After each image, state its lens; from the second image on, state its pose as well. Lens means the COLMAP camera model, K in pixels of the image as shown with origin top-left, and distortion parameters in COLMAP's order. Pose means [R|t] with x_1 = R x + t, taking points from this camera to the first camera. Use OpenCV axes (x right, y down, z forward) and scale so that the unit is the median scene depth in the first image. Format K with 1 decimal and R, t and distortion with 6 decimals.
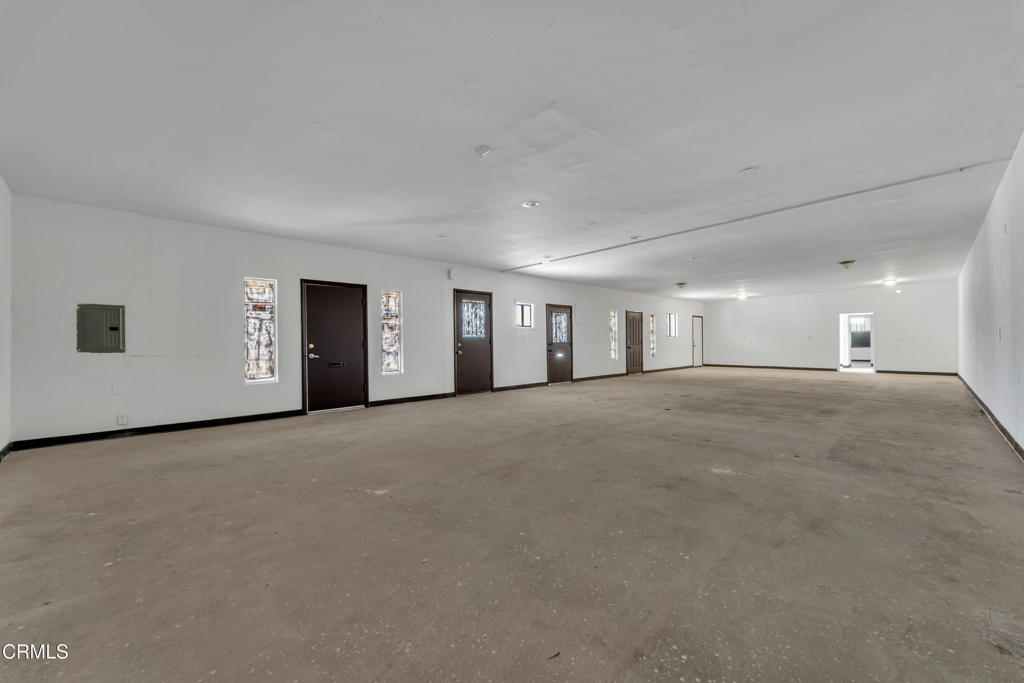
lens RADIAL K [[400.6, 0, 512.0], [0, 400.6, 341.5], [0, 0, 1]] dist [0.056967, -0.000157]
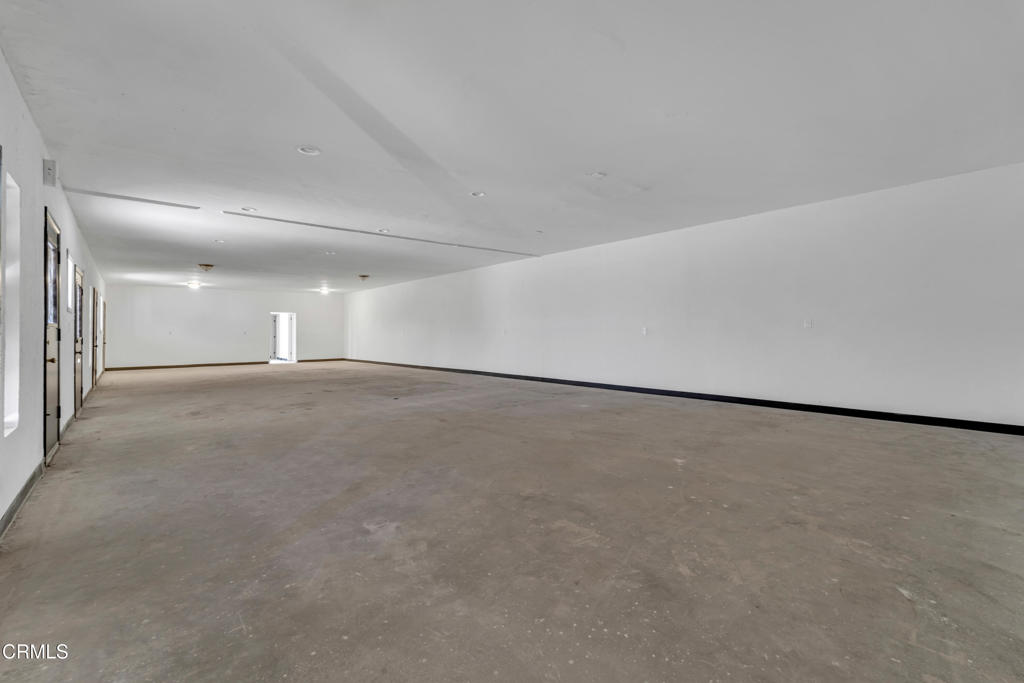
lens RADIAL K [[410.5, 0, 514.2], [0, 410.5, 341.2], [0, 0, 1]] dist [0.006023, -0.000201]
pose [[0.032267, -0.005985, 0.999461, -0.494846], [0.006220, 0.999964, 0.005787, 0.013926], [-0.999460, 0.006030, 0.032303, 0.478549]]
